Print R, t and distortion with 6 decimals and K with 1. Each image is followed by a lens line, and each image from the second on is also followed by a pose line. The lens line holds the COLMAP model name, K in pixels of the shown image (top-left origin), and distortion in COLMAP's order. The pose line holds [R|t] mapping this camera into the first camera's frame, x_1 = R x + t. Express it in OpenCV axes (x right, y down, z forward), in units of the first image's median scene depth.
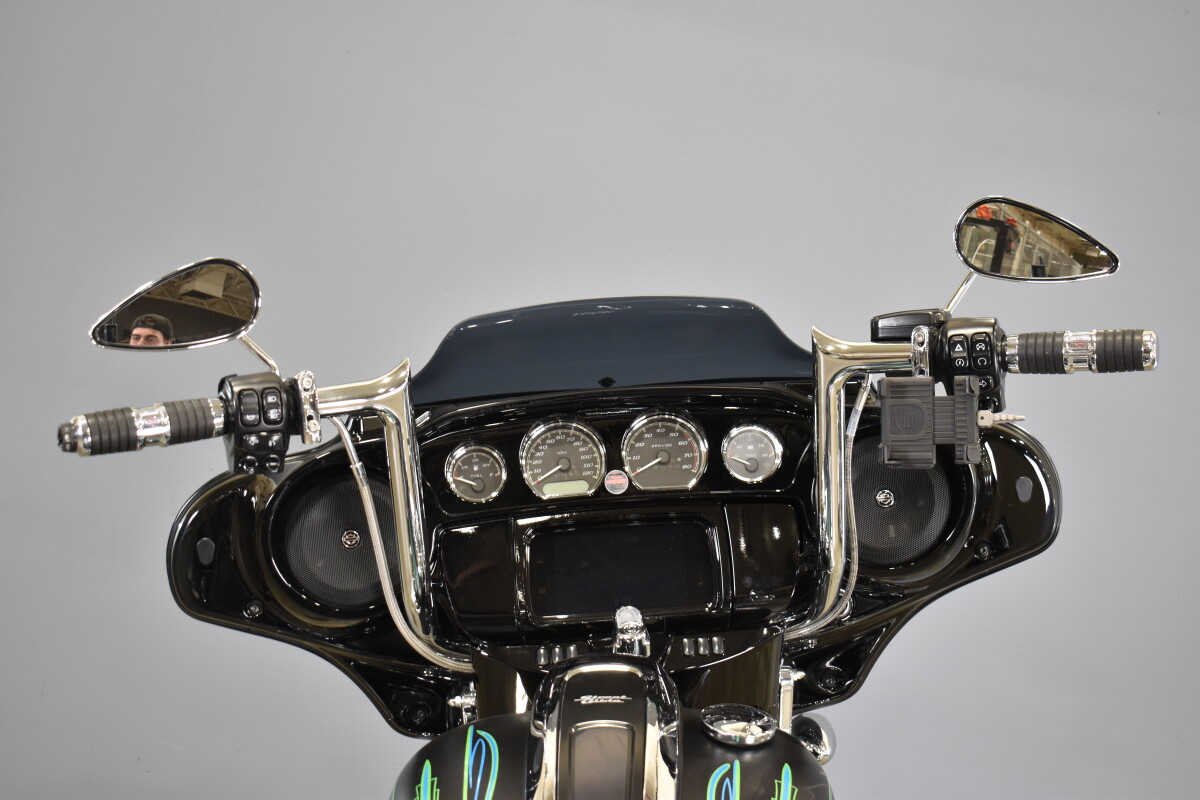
lens RADIAL K [[1786.6, 0, 600.0], [0, 1786.6, 400.0], [0, 0, 1]] dist [0.115502, 0.020601]
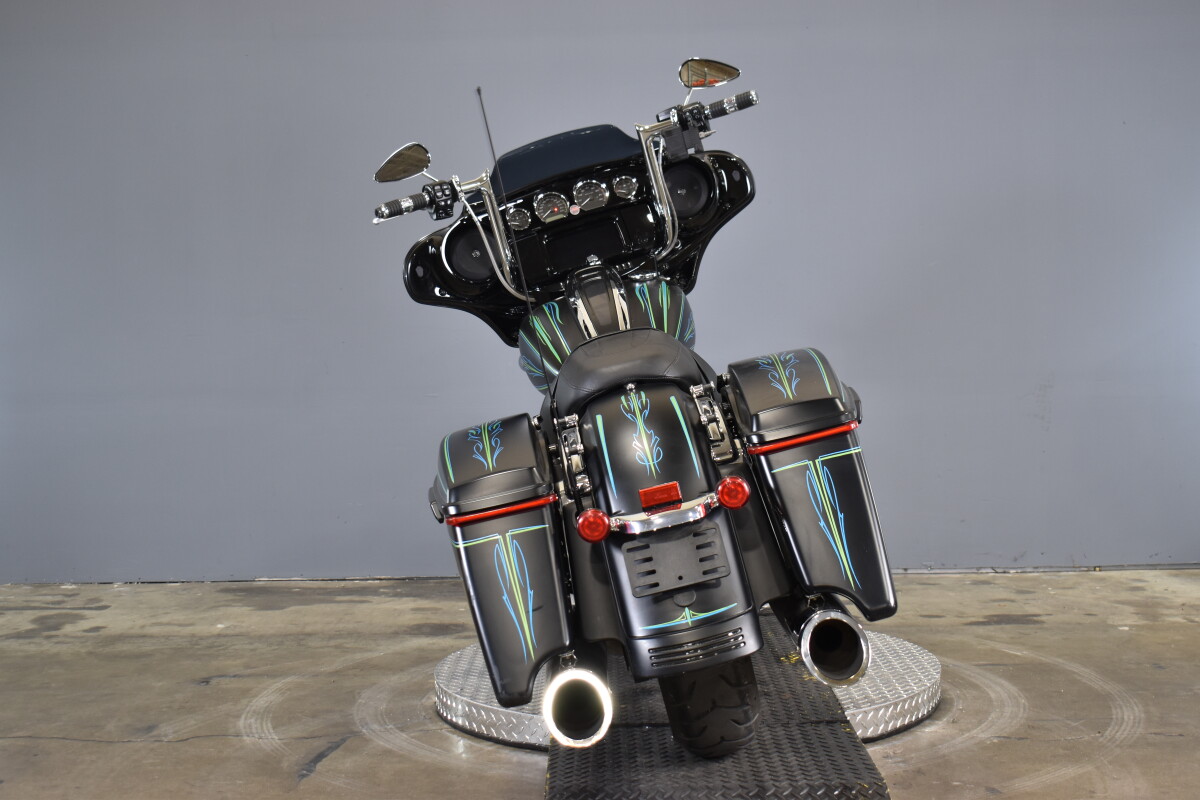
lens RADIAL K [[1786.6, 0, 600.0], [0, 1786.6, 400.0], [0, 0, 1]] dist [0.115502, 0.020601]
pose [[0.970476, -0.233131, 0.061857, -0.185194], [0.236000, 0.970758, -0.043960, 0.452249], [-0.049799, 0.057261, 0.997116, -1.571772]]
